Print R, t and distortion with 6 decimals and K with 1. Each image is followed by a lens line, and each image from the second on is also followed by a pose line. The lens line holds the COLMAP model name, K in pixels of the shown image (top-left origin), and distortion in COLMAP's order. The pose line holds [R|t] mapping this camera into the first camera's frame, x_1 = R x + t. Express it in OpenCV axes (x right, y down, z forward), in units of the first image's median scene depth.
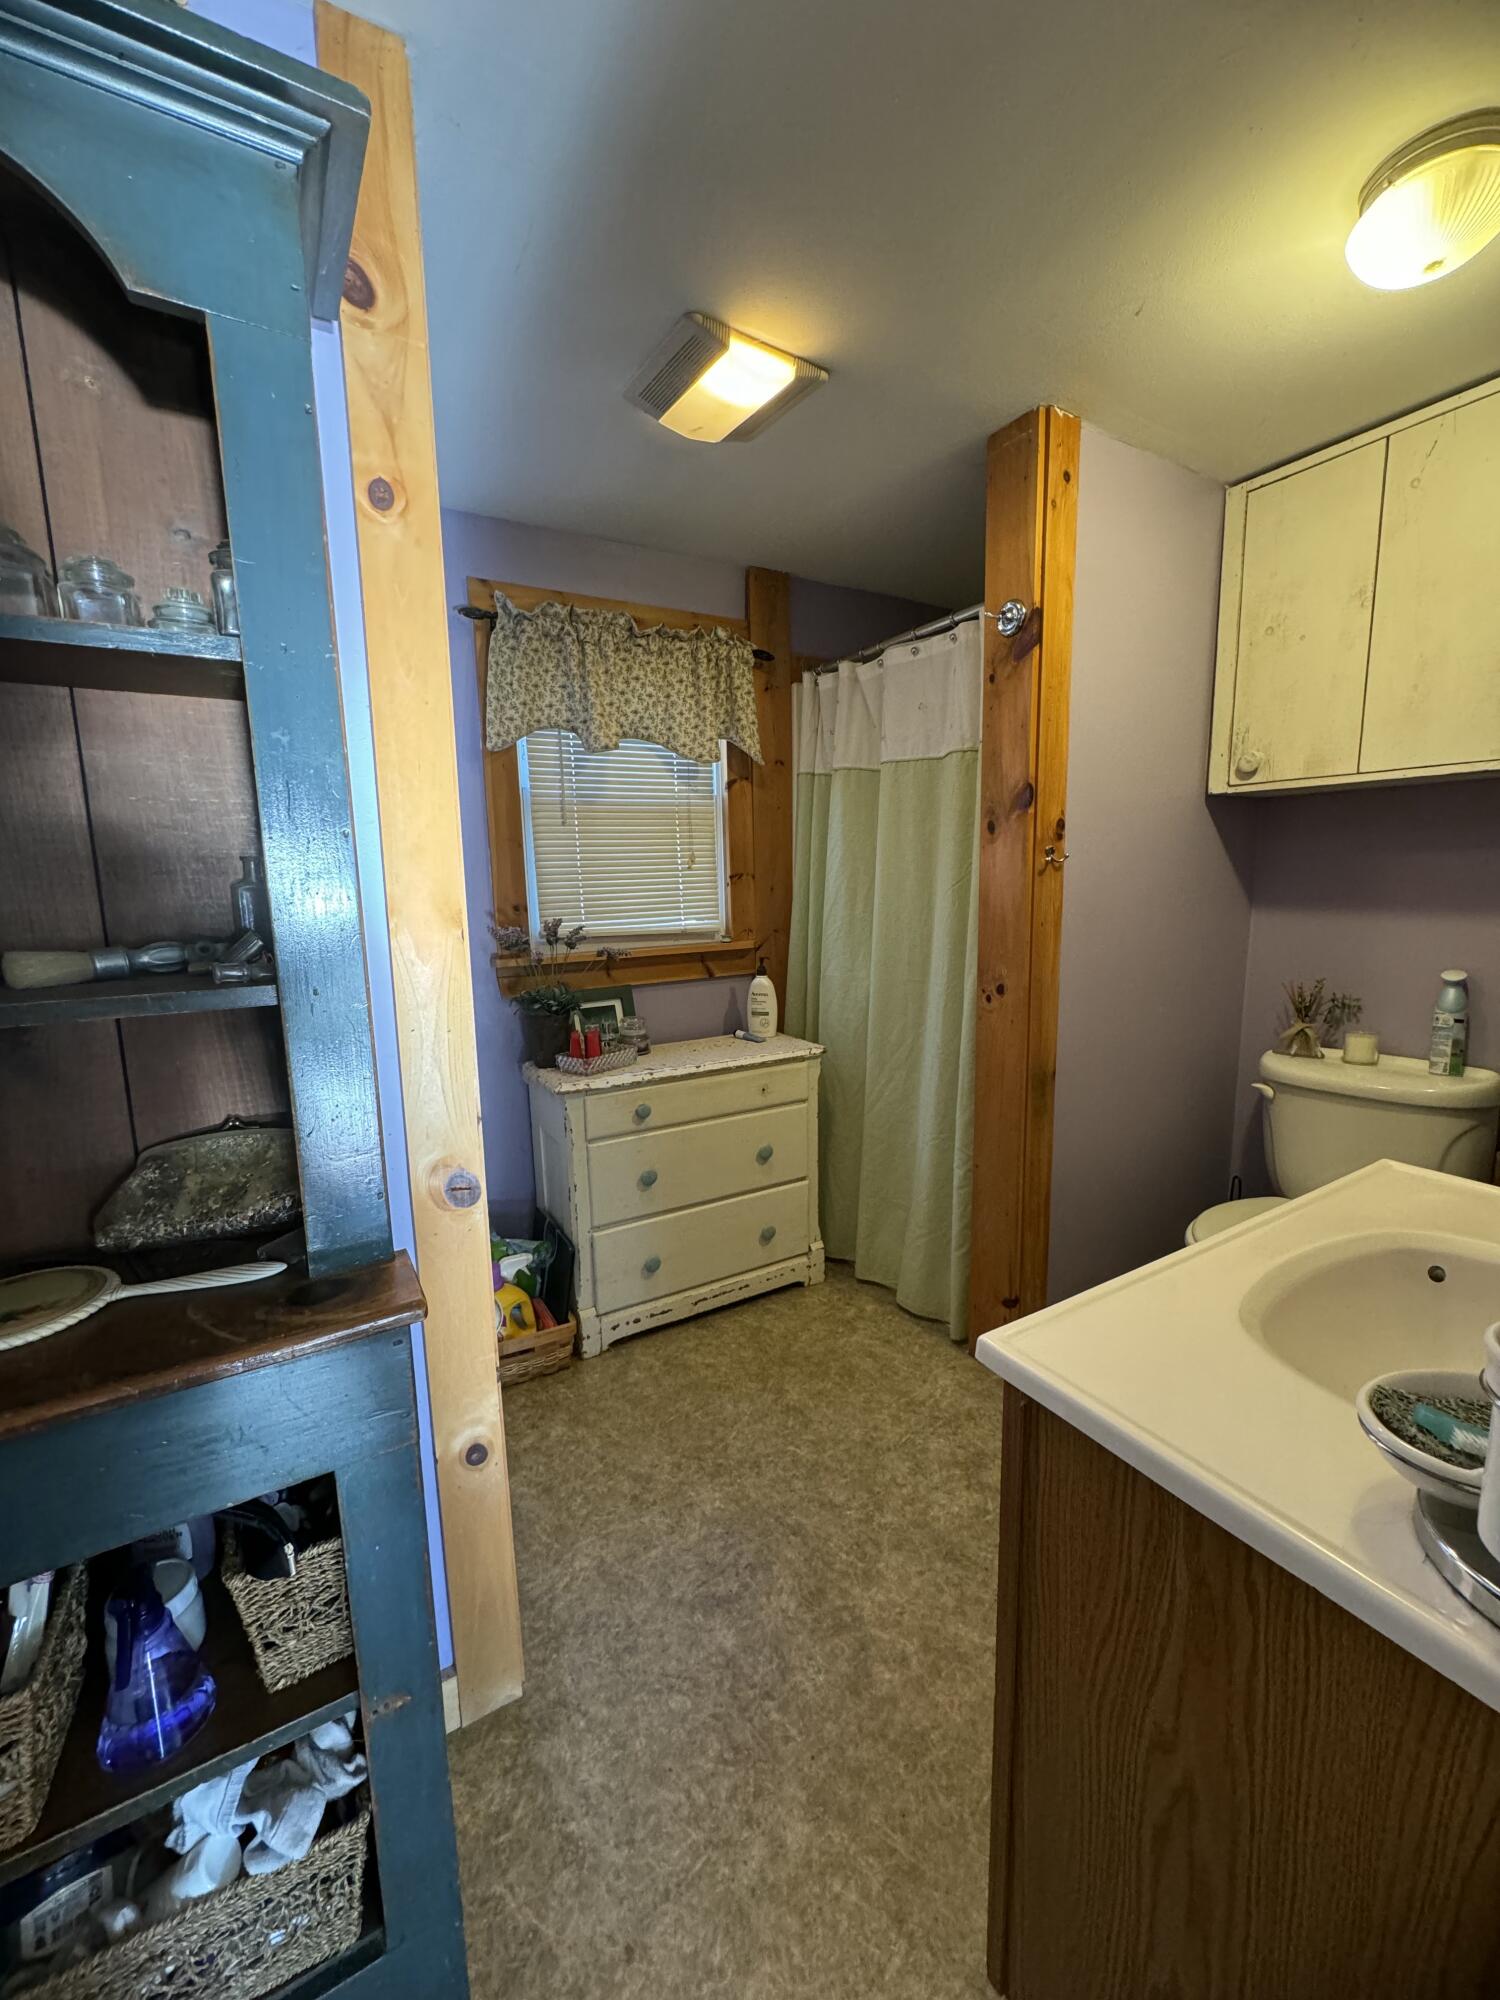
lens RADIAL K [[797.1, 0, 748.8], [0, 797.1, 997.1], [0, 0, 1]] dist [-0.003693, 0.000692]
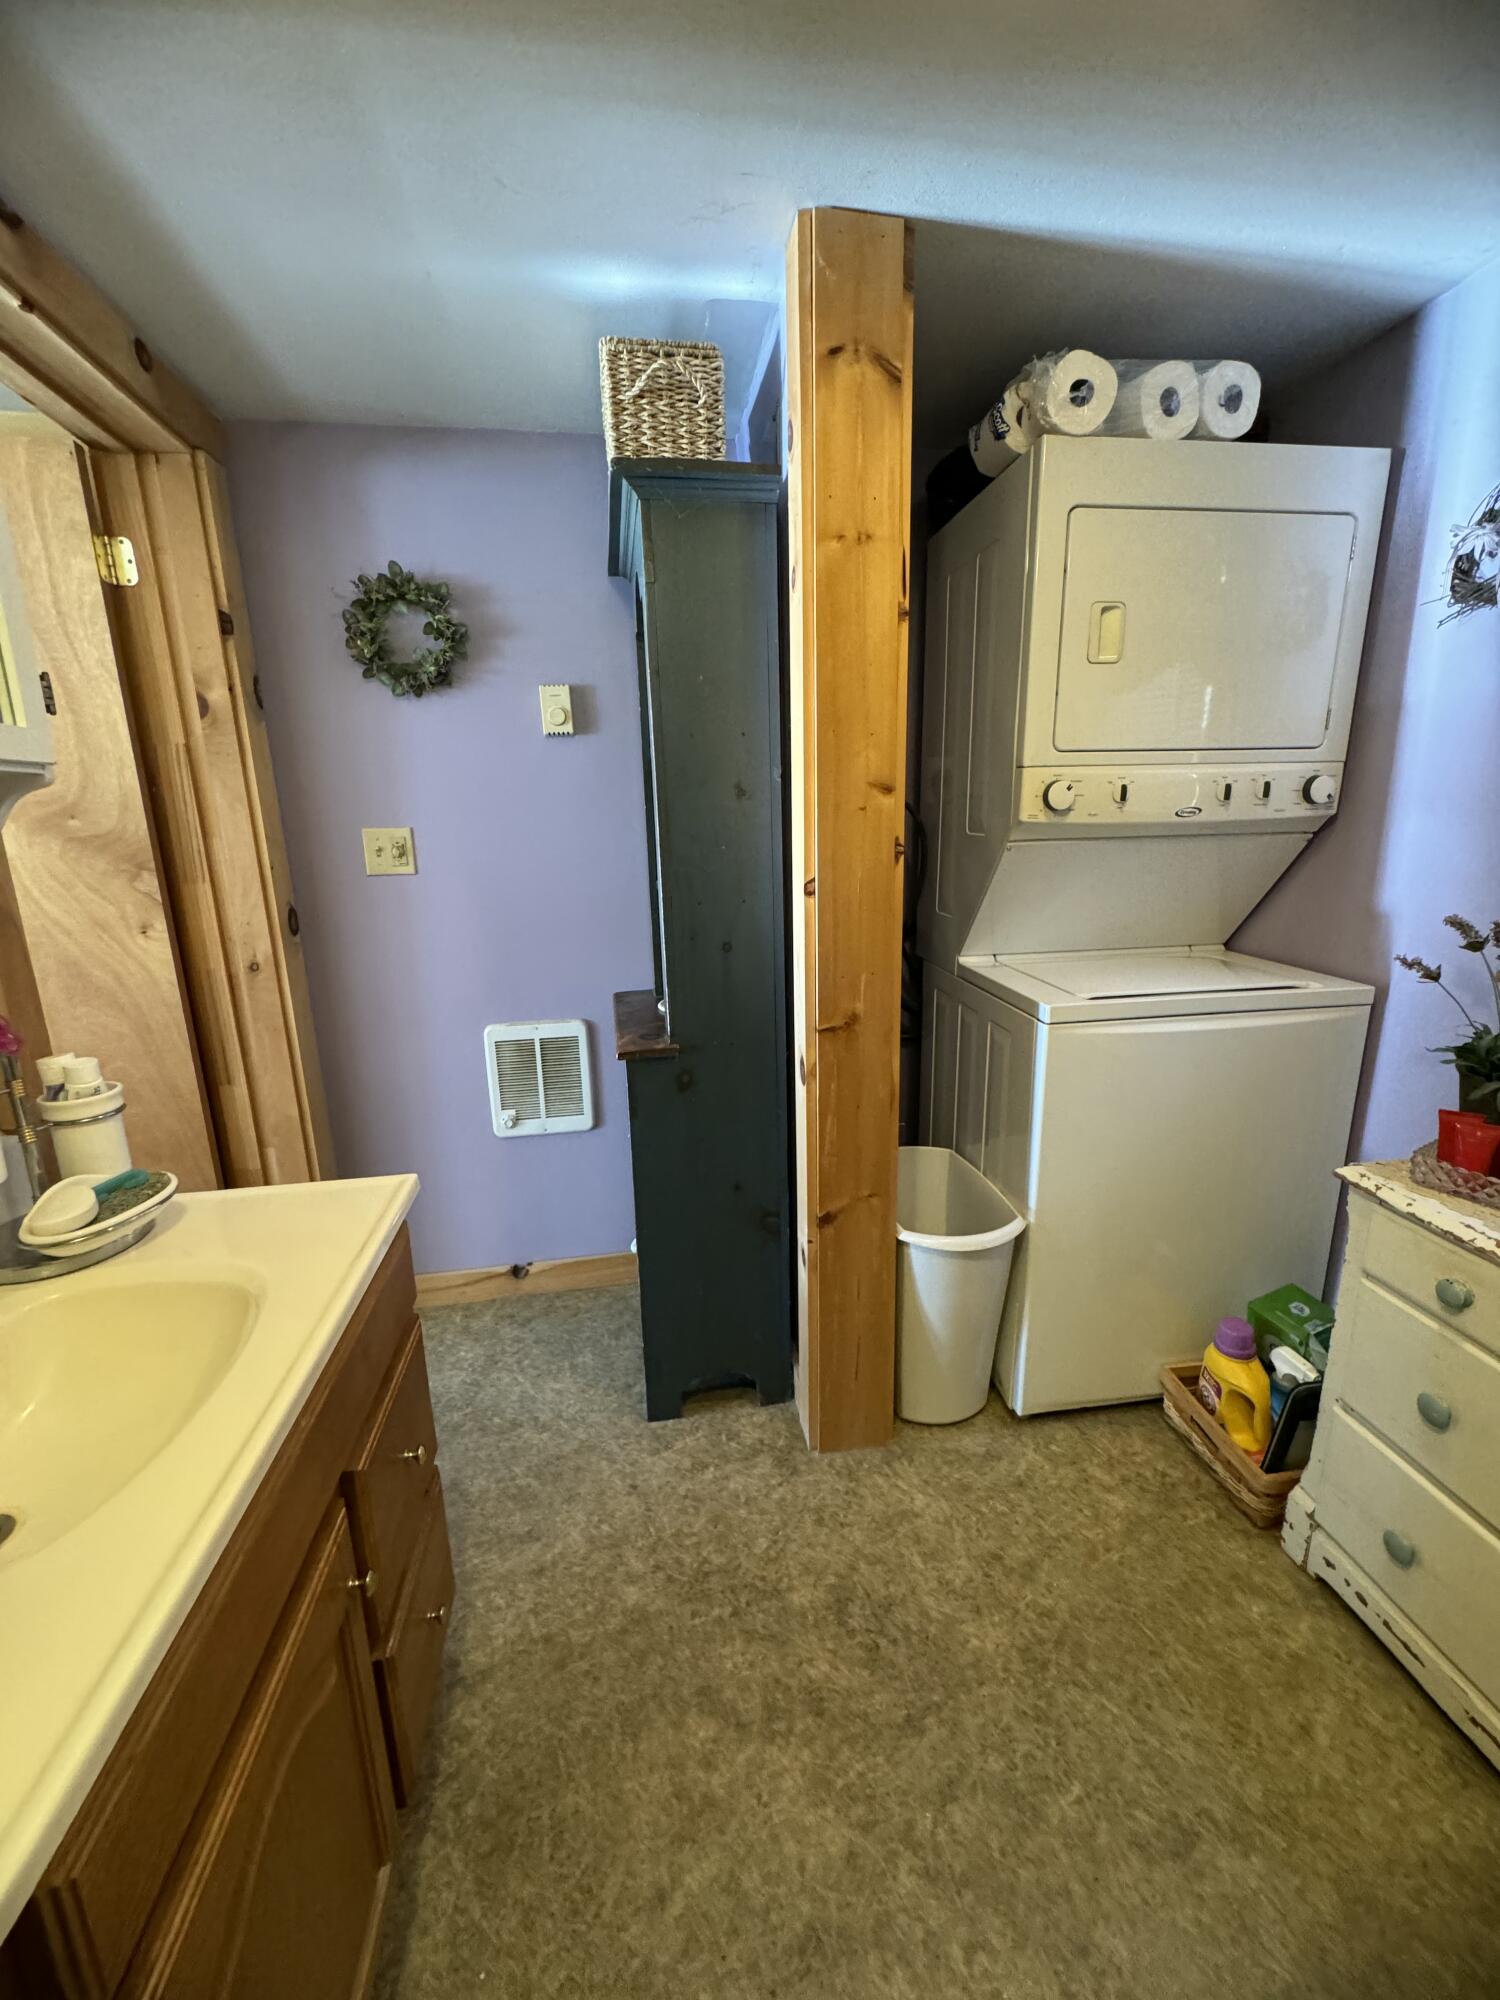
lens RADIAL K [[797.1, 0, 750.1], [0, 797.1, 1002.8], [0, 0, 1]] dist [-0.003693, 0.000692]
pose [[-0.368992, 0.243892, -0.896862, 0.579817], [-0.112174, 0.946217, 0.303465, -0.183756], [0.922638, 0.212581, -0.321788, 0.870257]]
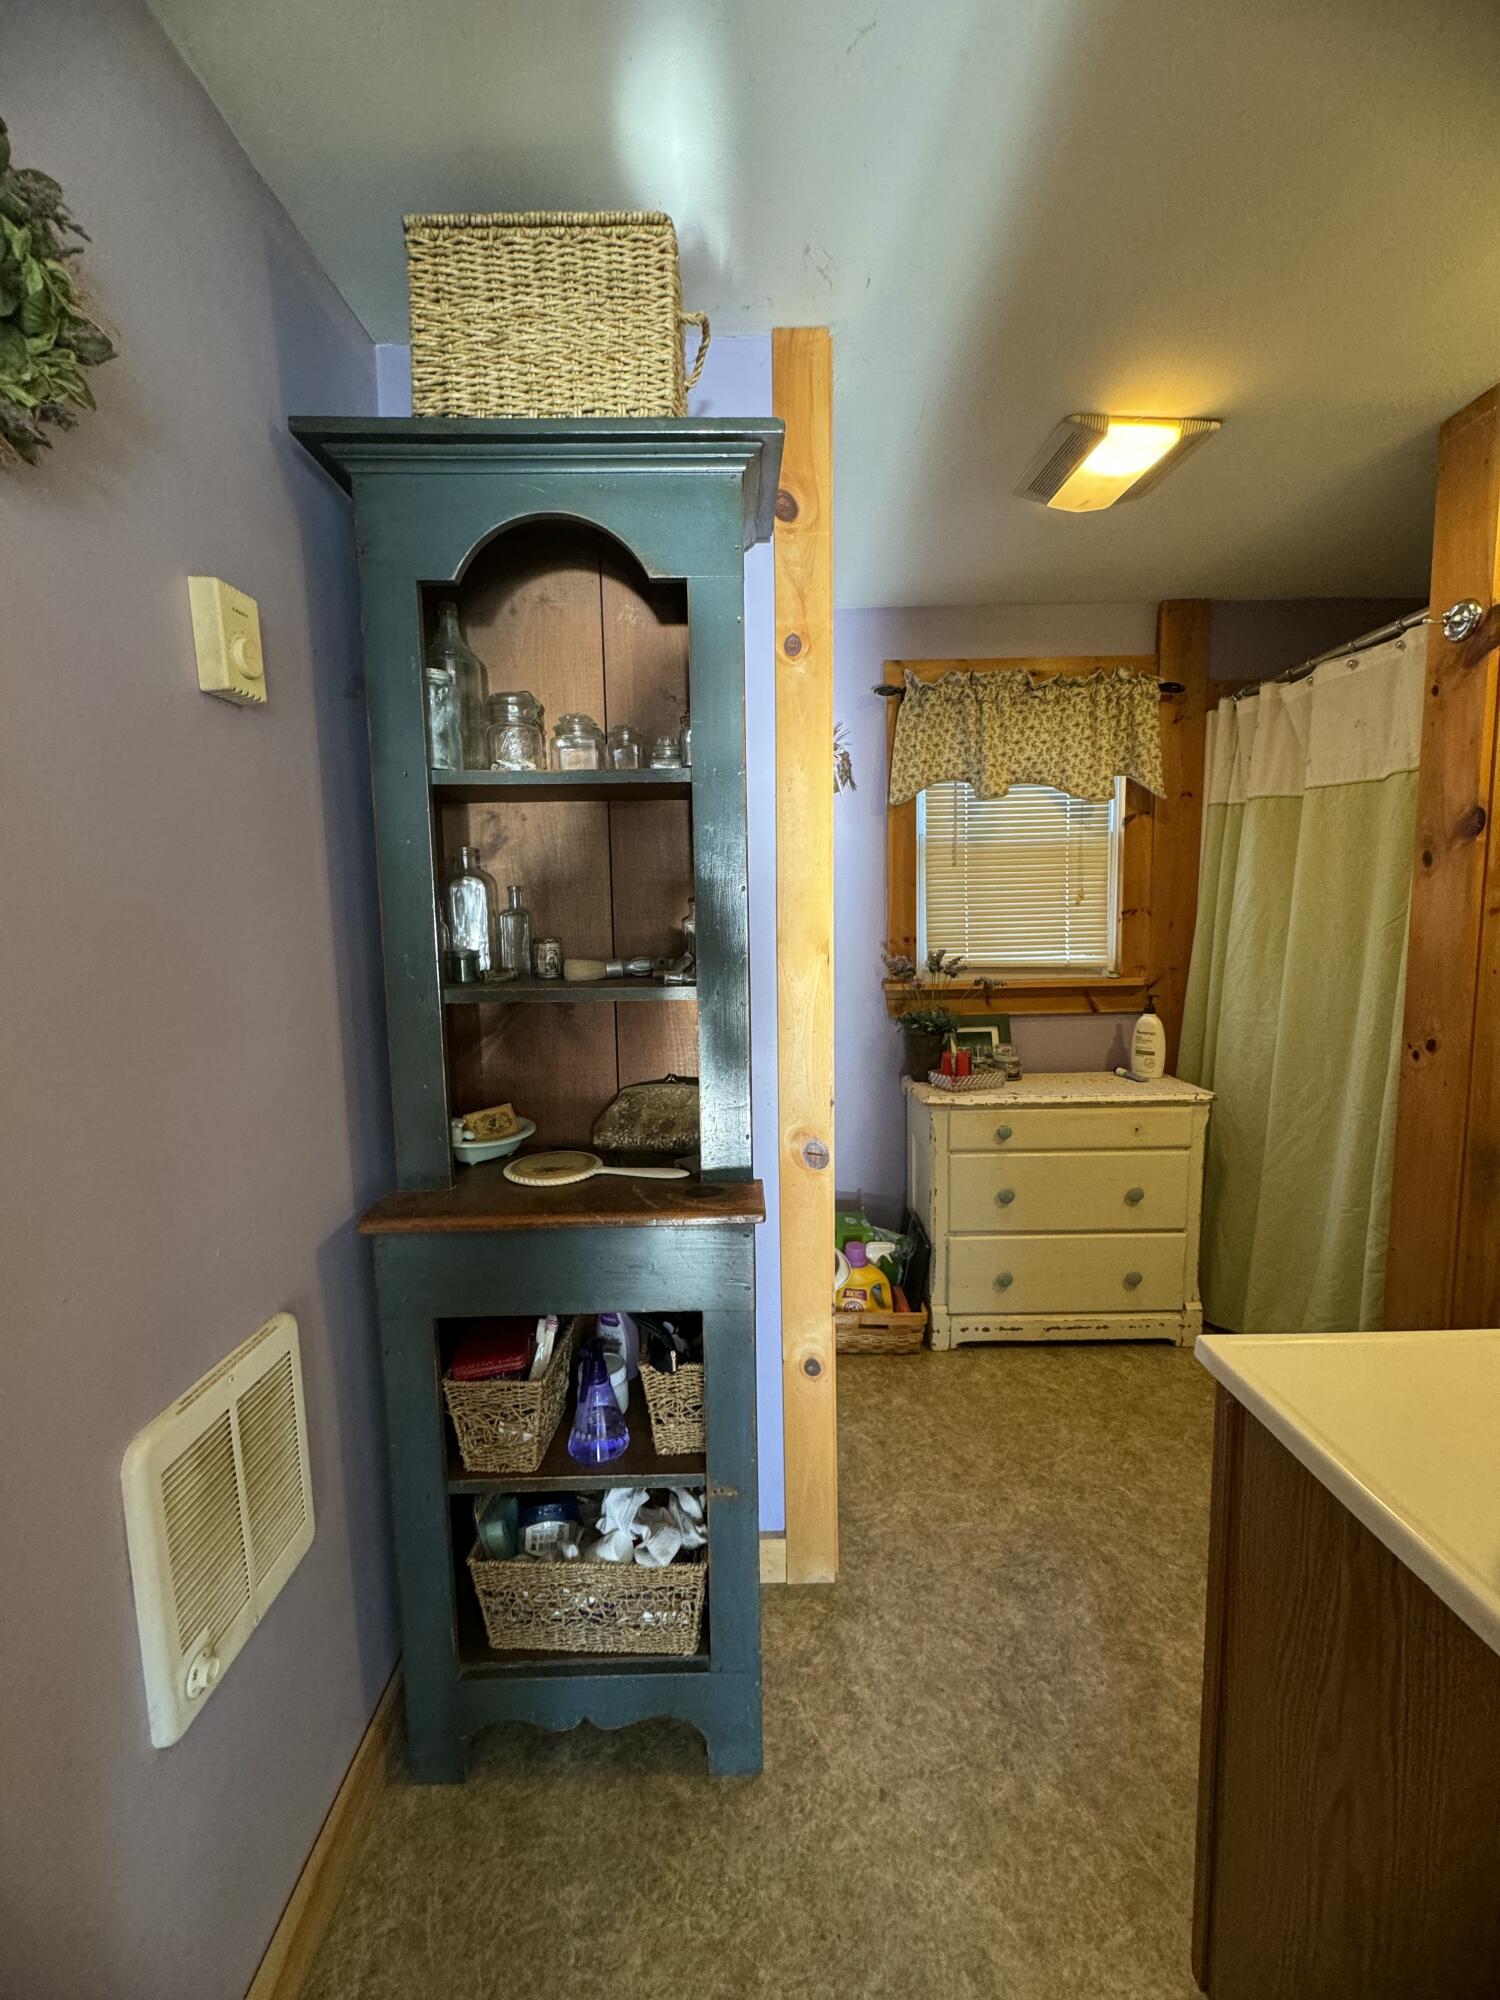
lens RADIAL K [[797.1, 0, 749.0], [0, 797.1, 997.3], [0, 0, 1]] dist [-0.003693, 0.000692]
pose [[0.863535, 0.057527, -0.500996, 0.119133], [-0.076460, 0.996922, -0.017318, 0.010327], [0.498458, 0.053261, 0.865276, -0.125561]]
